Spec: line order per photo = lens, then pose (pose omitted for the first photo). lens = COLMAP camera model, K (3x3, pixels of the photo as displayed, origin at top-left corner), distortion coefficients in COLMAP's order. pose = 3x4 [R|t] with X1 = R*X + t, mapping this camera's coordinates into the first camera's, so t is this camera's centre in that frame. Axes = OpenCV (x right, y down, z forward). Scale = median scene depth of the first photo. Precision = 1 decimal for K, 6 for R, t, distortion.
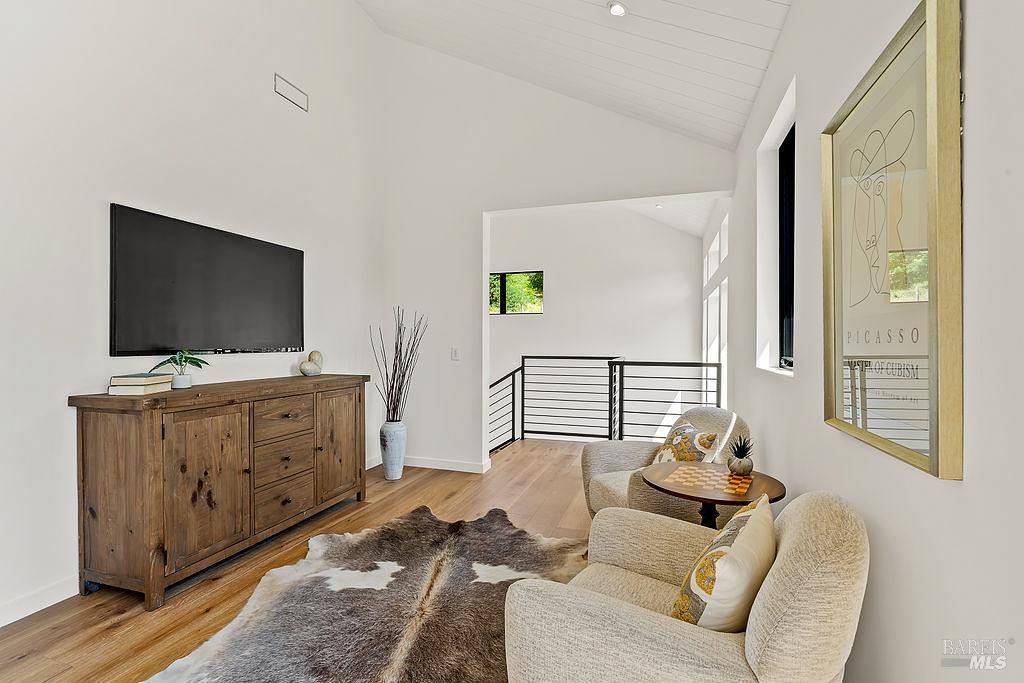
lens RADIAL K [[463.3, 0, 511.8], [0, 463.3, 343.8], [0, 0, 1]] dist [-0.004009, 0.000062]
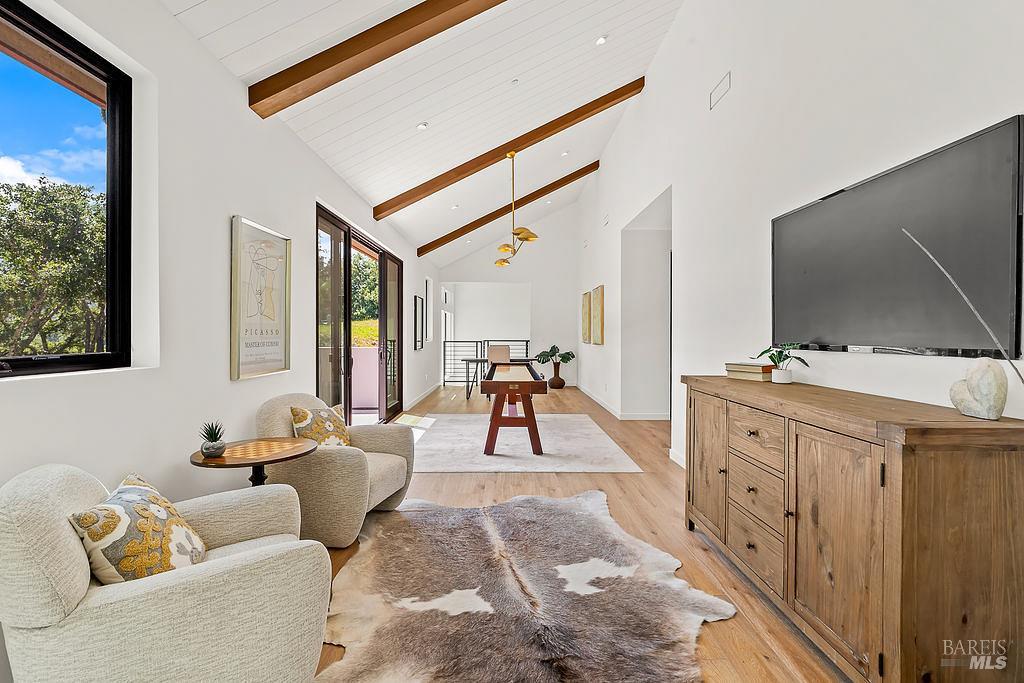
lens RADIAL K [[463.3, 0, 511.1], [0, 463.3, 337.3], [0, 0, 1]] dist [-0.004009, 0.000062]
pose [[-0.949921, -0.001895, -0.312484, 0.143095], [-0.003626, 0.999981, 0.004958, -0.004753], [0.312469, 0.005843, -0.949910, 1.818036]]
